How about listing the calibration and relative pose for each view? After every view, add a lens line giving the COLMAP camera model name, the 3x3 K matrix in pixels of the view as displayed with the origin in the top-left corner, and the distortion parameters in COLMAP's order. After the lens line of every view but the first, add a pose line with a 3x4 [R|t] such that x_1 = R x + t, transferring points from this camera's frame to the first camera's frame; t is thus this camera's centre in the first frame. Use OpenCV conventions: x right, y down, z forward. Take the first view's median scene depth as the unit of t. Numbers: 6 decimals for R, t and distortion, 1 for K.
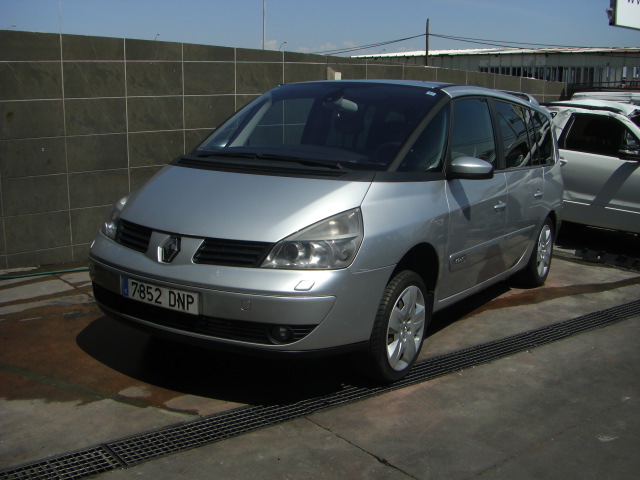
lens RADIAL K [[722.5, 0, 320.0], [0, 722.5, 240.0], [0, 0, 1]] dist [-0.202047, 0.229410]
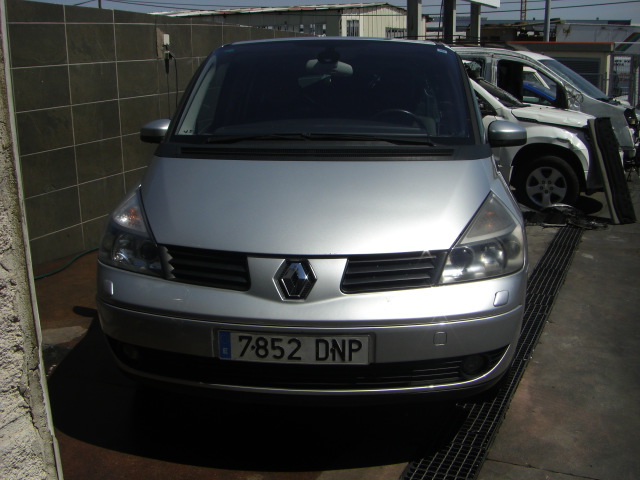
lens RADIAL K [[722.5, 0, 320.0], [0, 722.5, 240.0], [0, 0, 1]] dist [-0.202047, 0.229410]
pose [[0.893403, -0.136205, 0.428111, -0.469480], [0.115758, 0.990549, 0.073577, -0.071784], [-0.434086, -0.016176, 0.900726, 0.353290]]
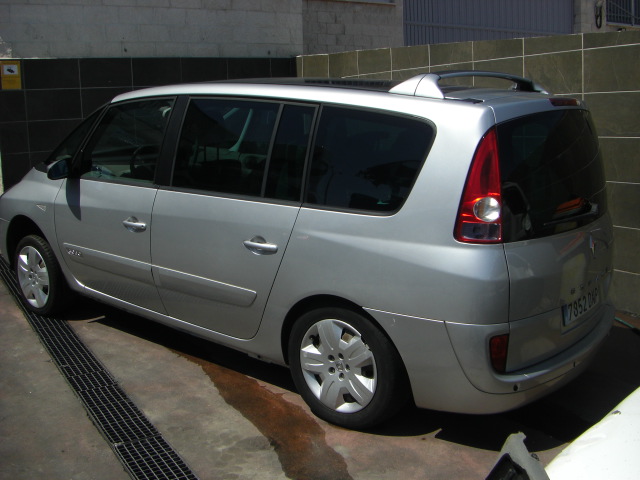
lens RADIAL K [[722.5, 0, 320.0], [0, 722.5, 240.0], [0, 0, 1]] dist [-0.202047, 0.229410]
pose [[-0.087049, 0.148602, -0.985058, 1.460075], [-0.215651, 0.962555, 0.164264, -0.269944], [0.972583, 0.226728, -0.051743, 1.780235]]
